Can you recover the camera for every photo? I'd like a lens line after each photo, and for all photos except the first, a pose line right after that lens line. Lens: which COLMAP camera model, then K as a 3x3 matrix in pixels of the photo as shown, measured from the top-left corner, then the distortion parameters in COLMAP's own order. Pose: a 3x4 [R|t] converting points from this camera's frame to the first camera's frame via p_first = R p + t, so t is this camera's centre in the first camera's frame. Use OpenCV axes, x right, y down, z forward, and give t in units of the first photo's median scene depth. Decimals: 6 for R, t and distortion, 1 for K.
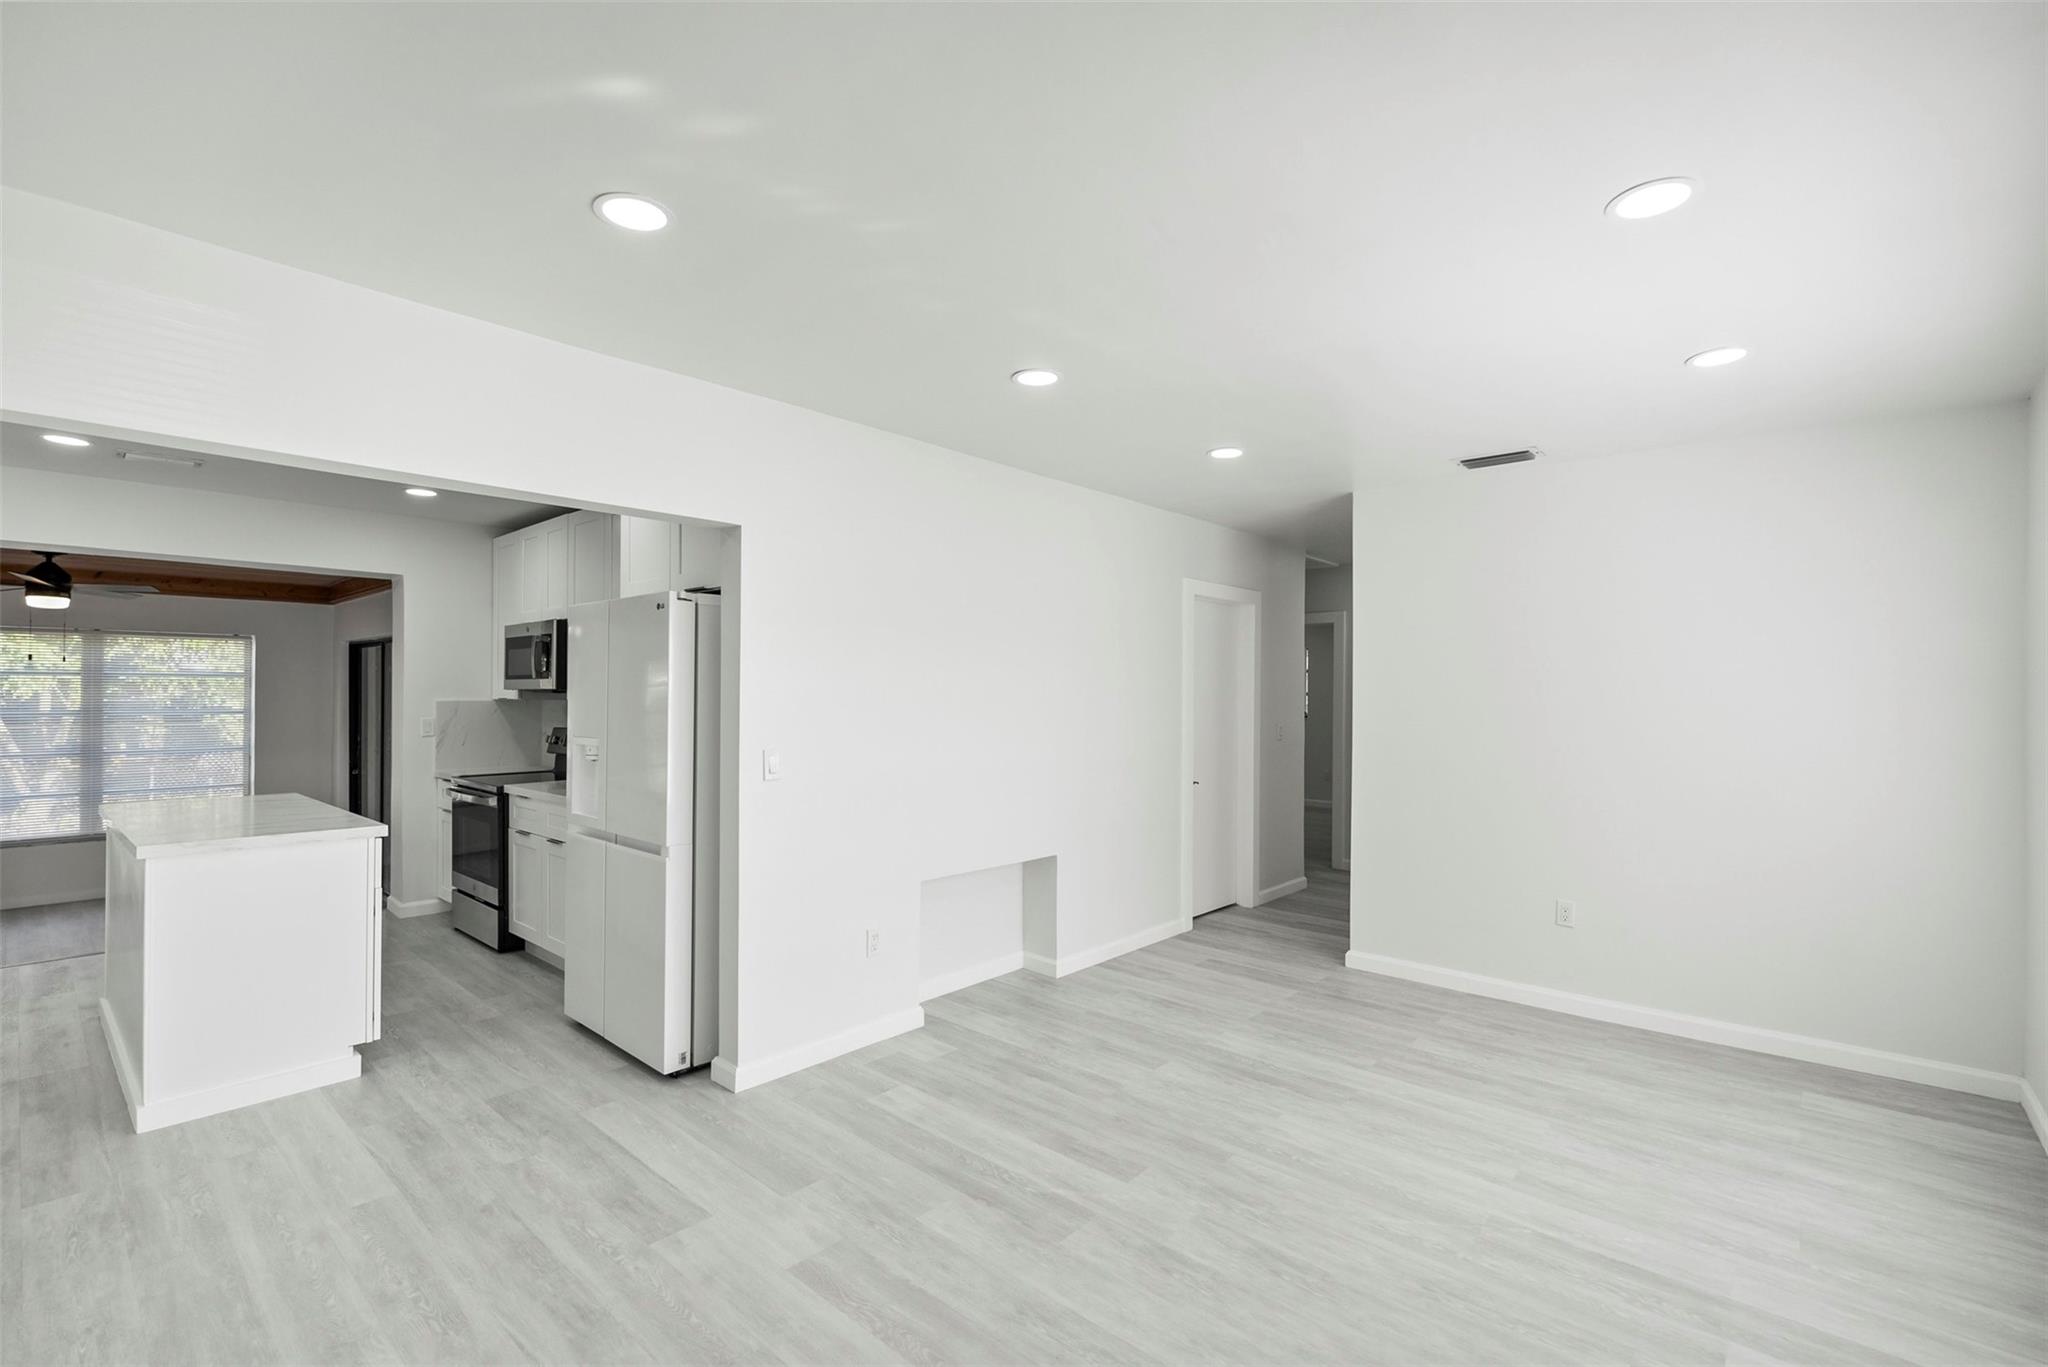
lens RADIAL K [[929.0, 0, 1015.3], [0, 929.0, 688.5], [0, 0, 1]] dist [-0.009277, 0.000709]
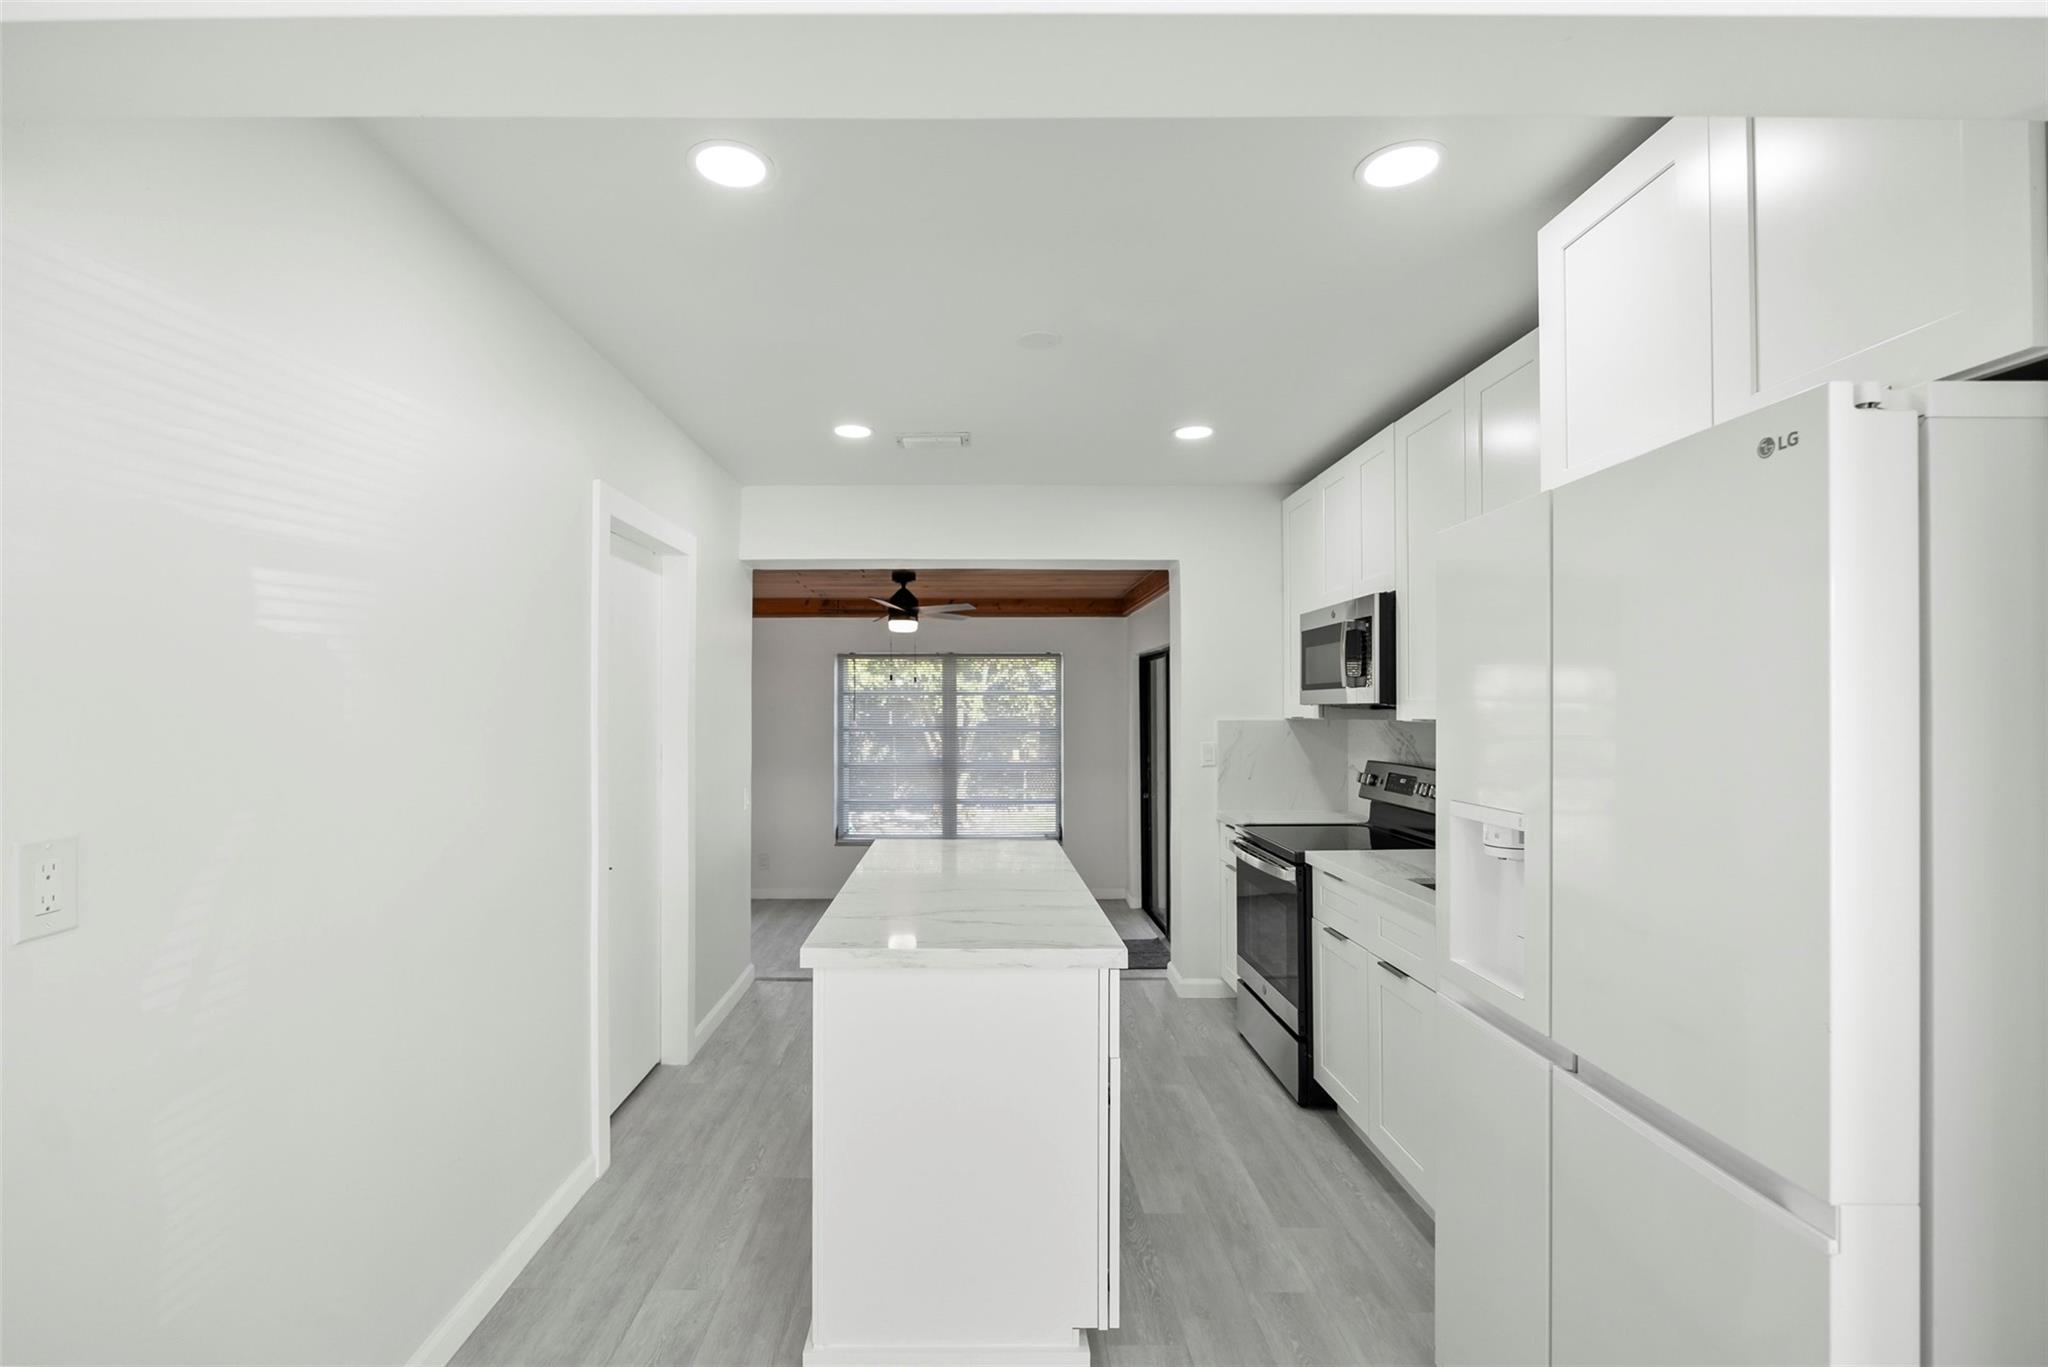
lens RADIAL K [[929.0, 0, 1016.9], [0, 929.0, 693.9], [0, 0, 1]] dist [-0.009277, 0.000709]
pose [[0.708112, -0.014334, -0.705955, -0.213193], [0.006890, 0.999887, -0.013391, 0.000771], [0.706067, 0.004618, 0.708130, 0.360496]]
